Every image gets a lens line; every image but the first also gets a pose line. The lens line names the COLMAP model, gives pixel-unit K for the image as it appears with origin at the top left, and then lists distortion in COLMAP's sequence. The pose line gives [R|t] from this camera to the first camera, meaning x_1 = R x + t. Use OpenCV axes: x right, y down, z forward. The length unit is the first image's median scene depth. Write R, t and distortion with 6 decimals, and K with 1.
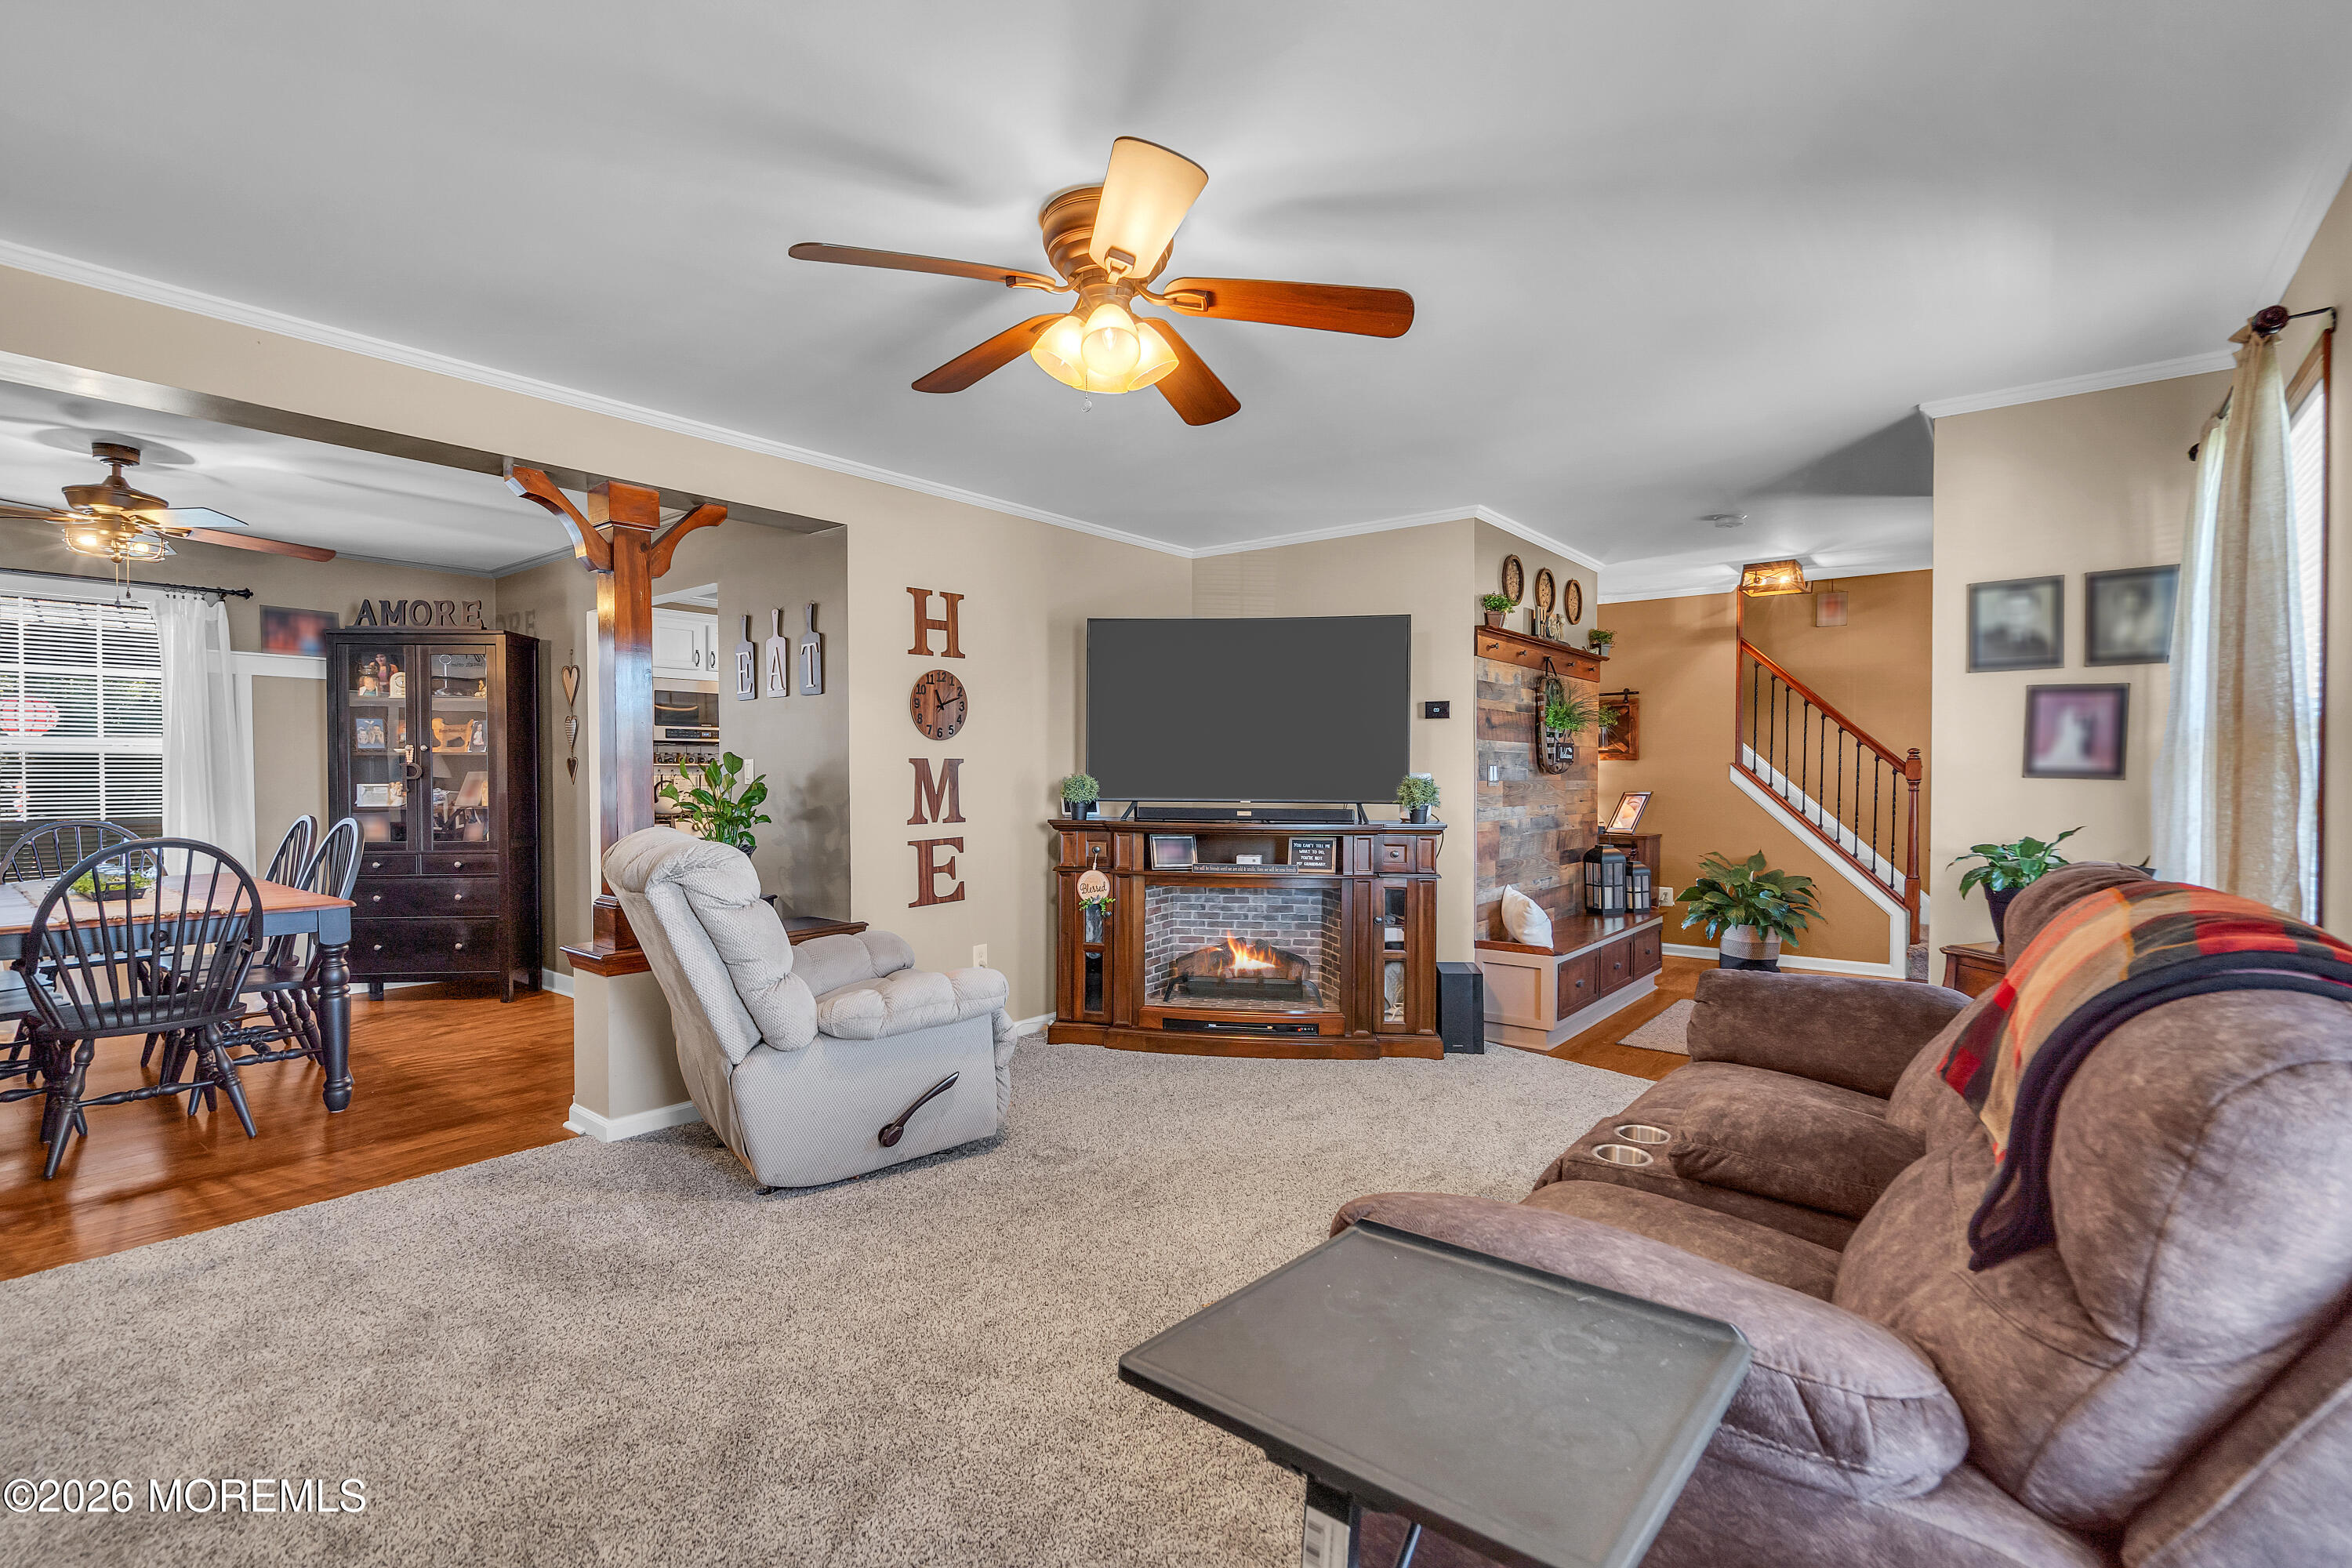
lens RADIAL K [[1068.8, 0, 1174.2], [0, 1068.8, 795.5], [0, 0, 1]] dist [-0.001190, -0.000170]
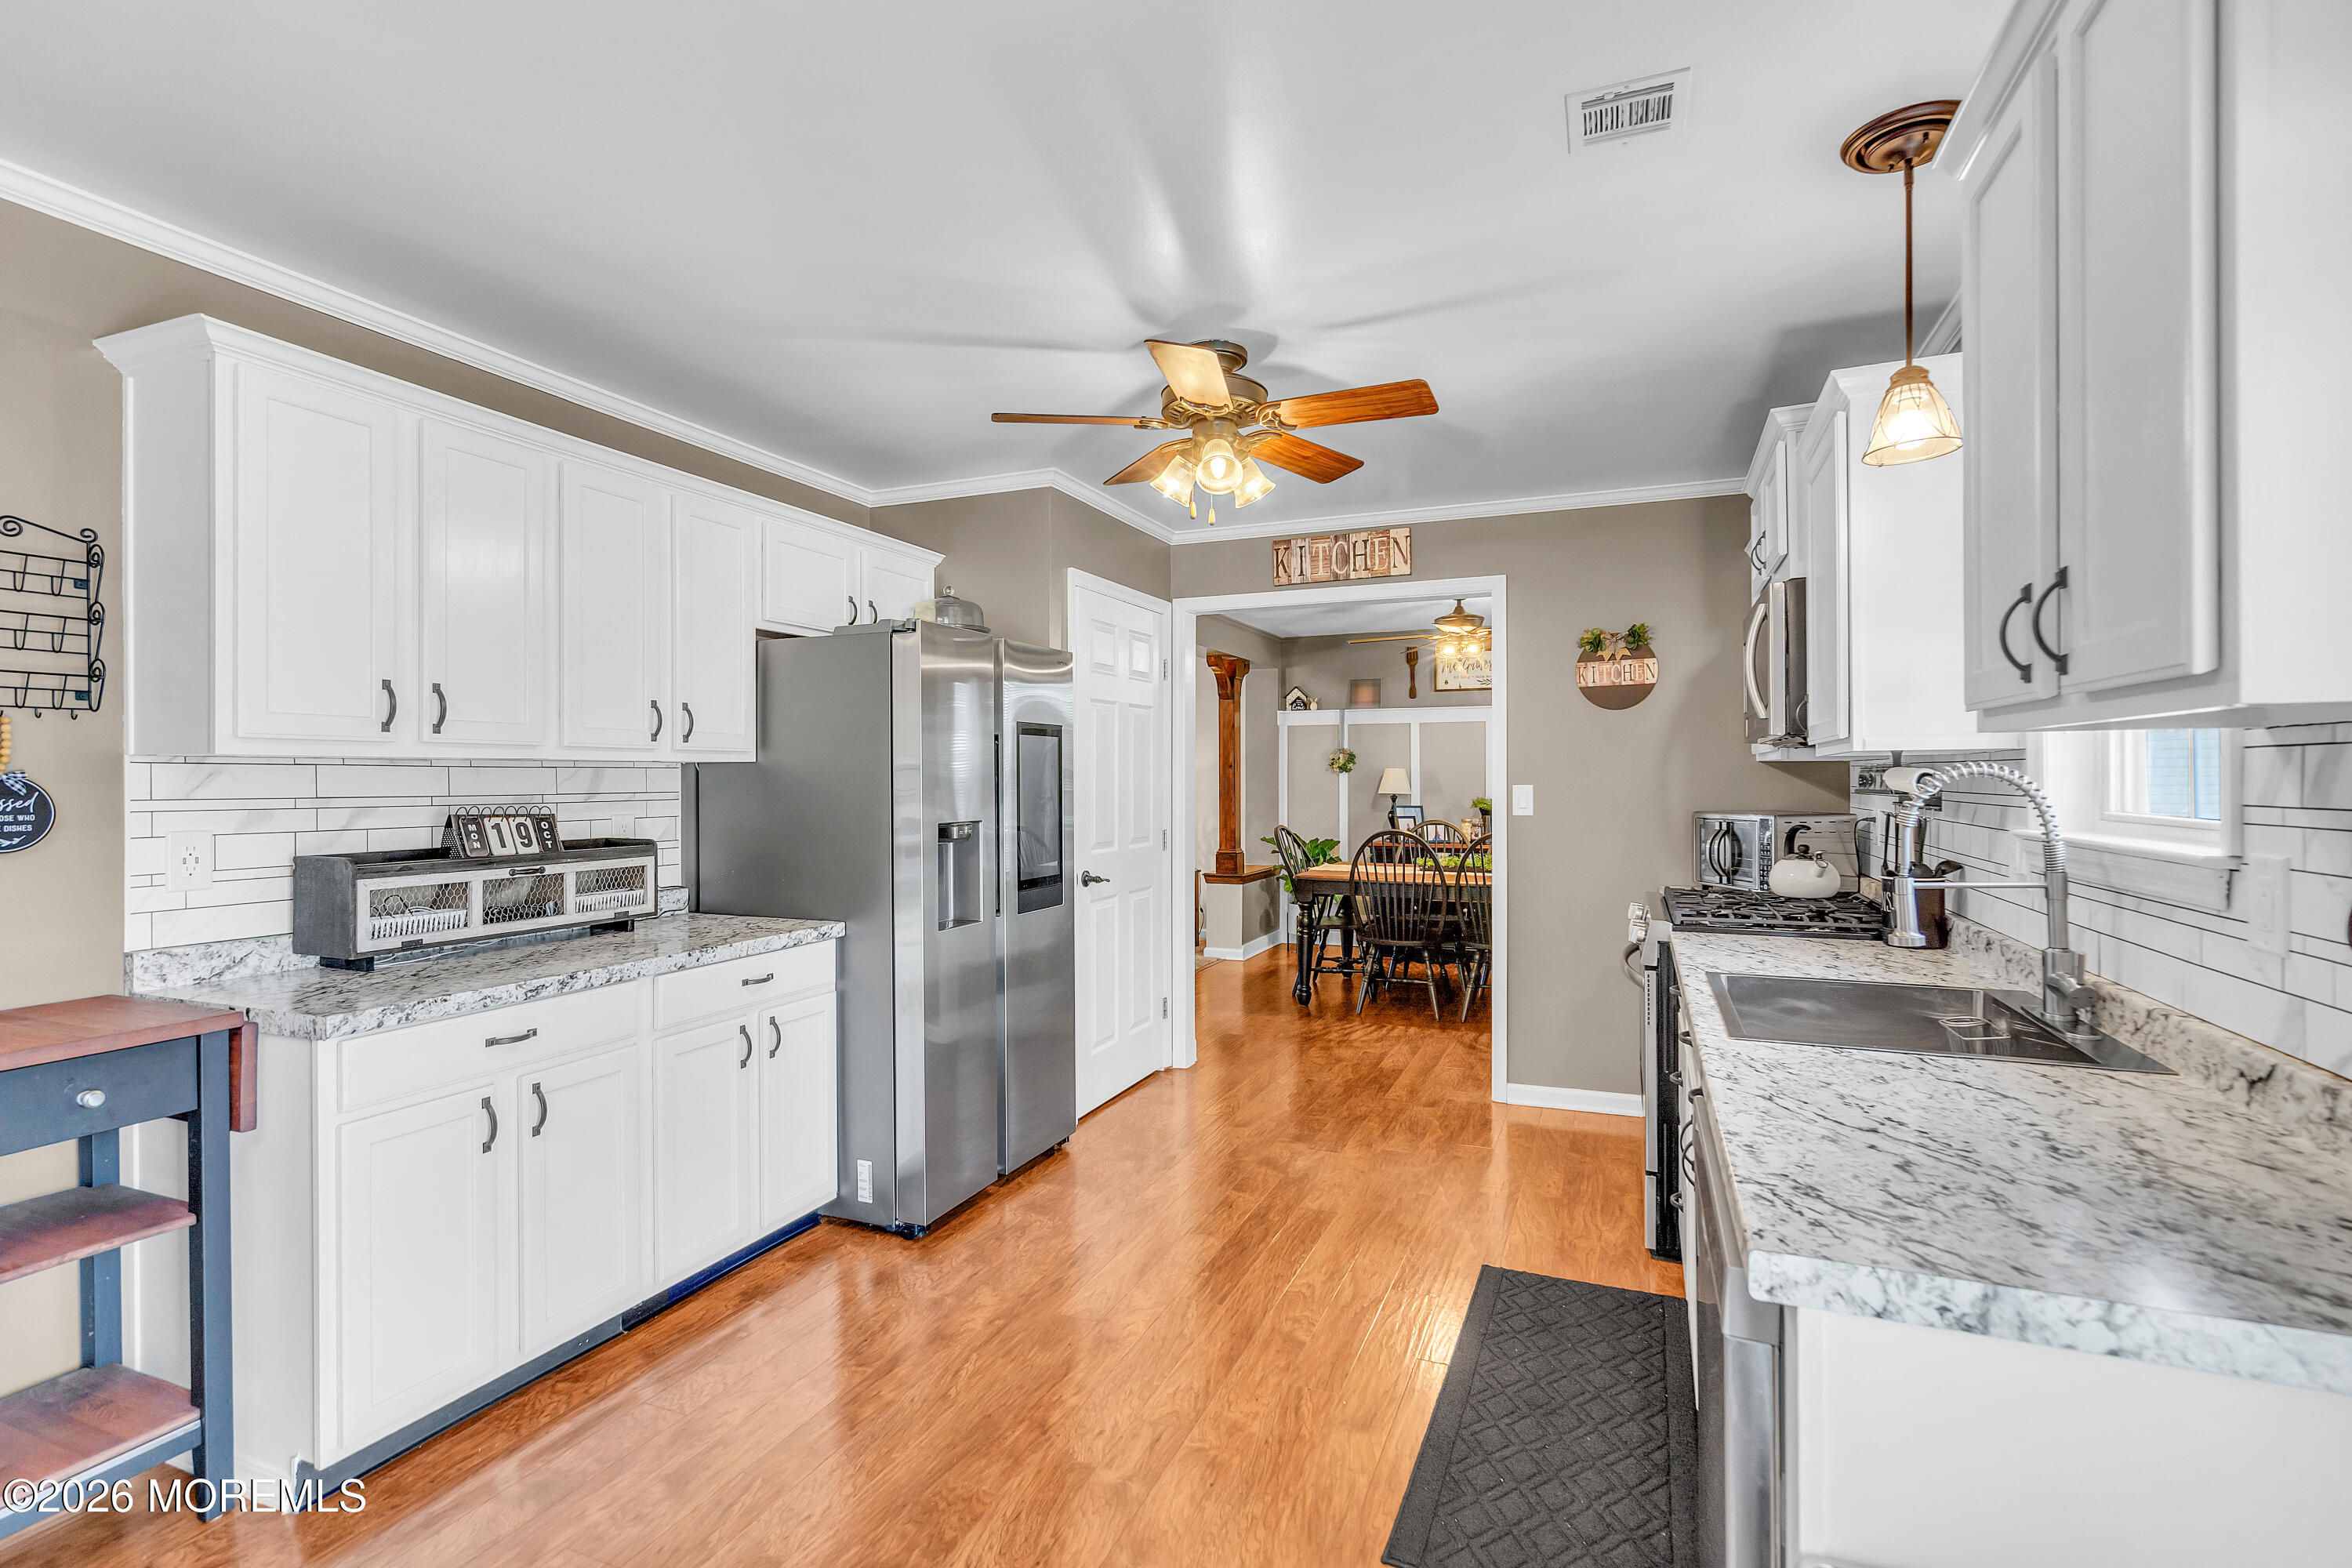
lens RADIAL K [[1091.3, 0, 1171.9], [0, 1091.3, 772.8], [0, 0, 1]] dist [-0.000295, 0.000728]
pose [[-0.962167, -0.003650, -0.272437, -0.110437], [-0.007664, 0.999877, 0.013673, -0.055219], [0.272354, 0.015244, -0.962076, 1.859446]]
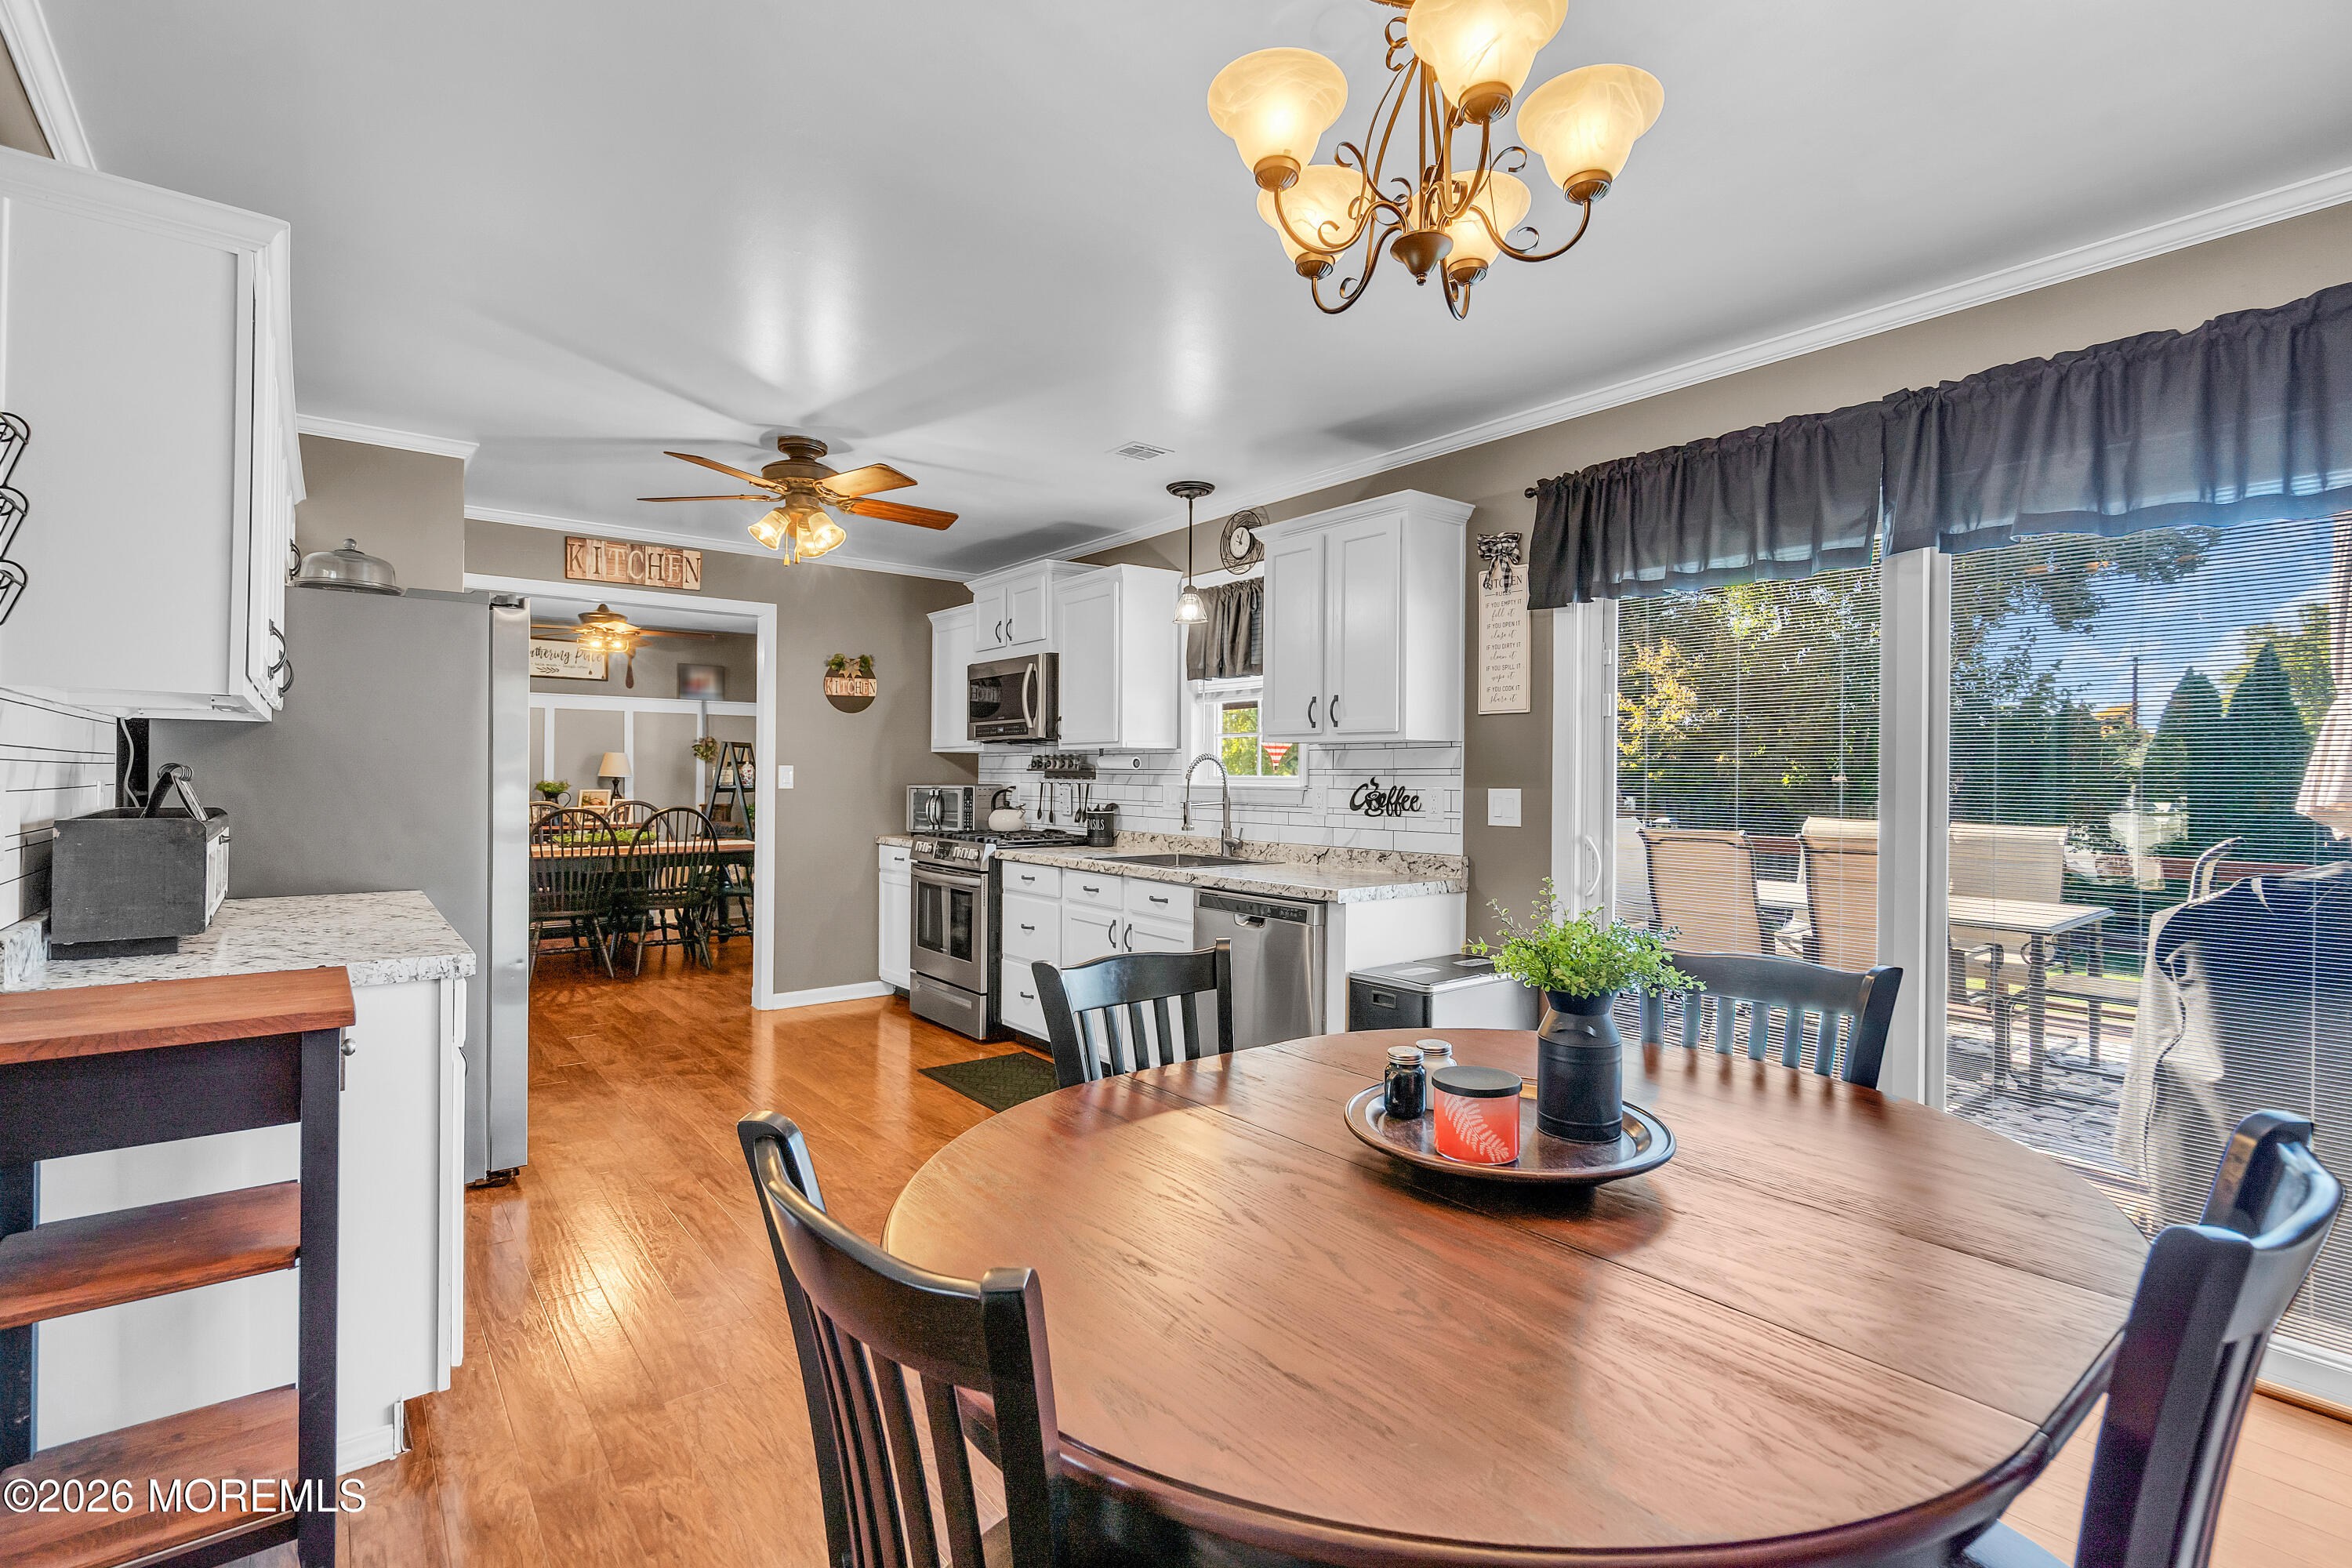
lens RADIAL K [[1091.3, 0, 1171.9], [0, 1091.3, 772.8], [0, 0, 1]] dist [-0.000295, 0.000728]
pose [[-0.231053, -0.007420, -0.972913, 0.390343], [-0.028616, 0.999590, -0.000828, -0.039372], [0.972520, 0.027650, -0.231171, 1.761934]]
